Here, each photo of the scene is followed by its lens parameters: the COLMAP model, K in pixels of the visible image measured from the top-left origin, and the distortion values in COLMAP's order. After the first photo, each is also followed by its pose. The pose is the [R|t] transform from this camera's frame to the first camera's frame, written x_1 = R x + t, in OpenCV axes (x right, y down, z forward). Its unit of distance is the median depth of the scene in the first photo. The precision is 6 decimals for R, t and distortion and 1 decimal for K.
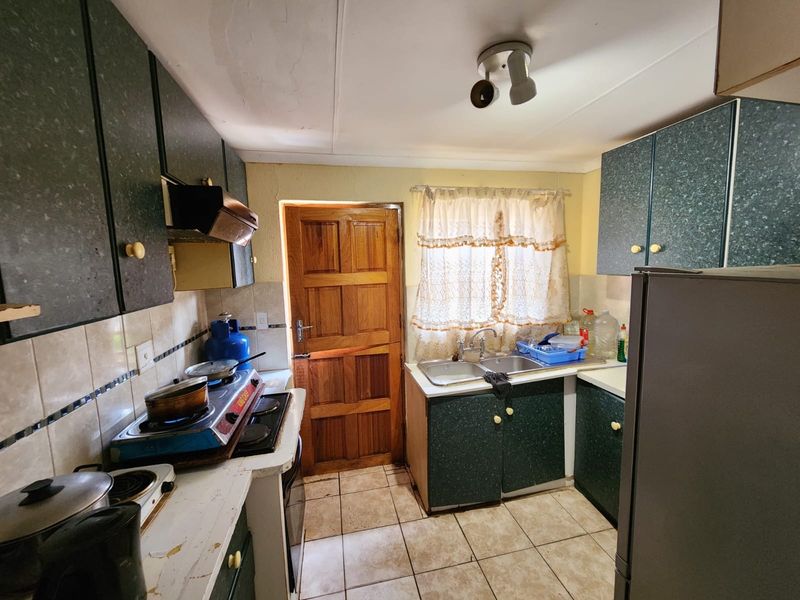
lens RADIAL K [[324.8, 0, 400.0], [0, 324.8, 300.0], [0, 0, 1]] dist [0.000120, 0.000088]
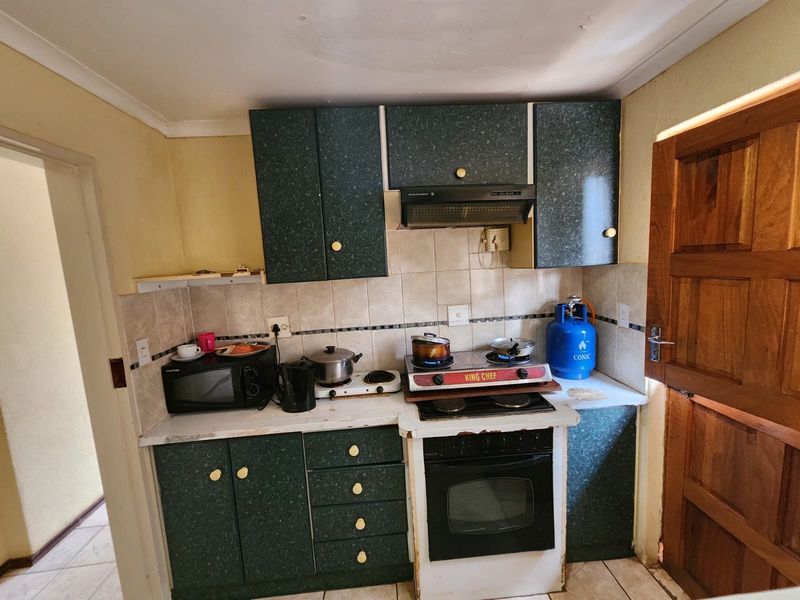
lens RADIAL K [[324.8, 0, 400.0], [0, 324.8, 300.0], [0, 0, 1]] dist [0.000120, 0.000088]
pose [[-0.146366, 0.159741, -0.976248, 0.368105], [-0.054780, 0.984053, 0.169231, -0.068331], [0.987713, 0.078249, -0.135282, 0.610689]]
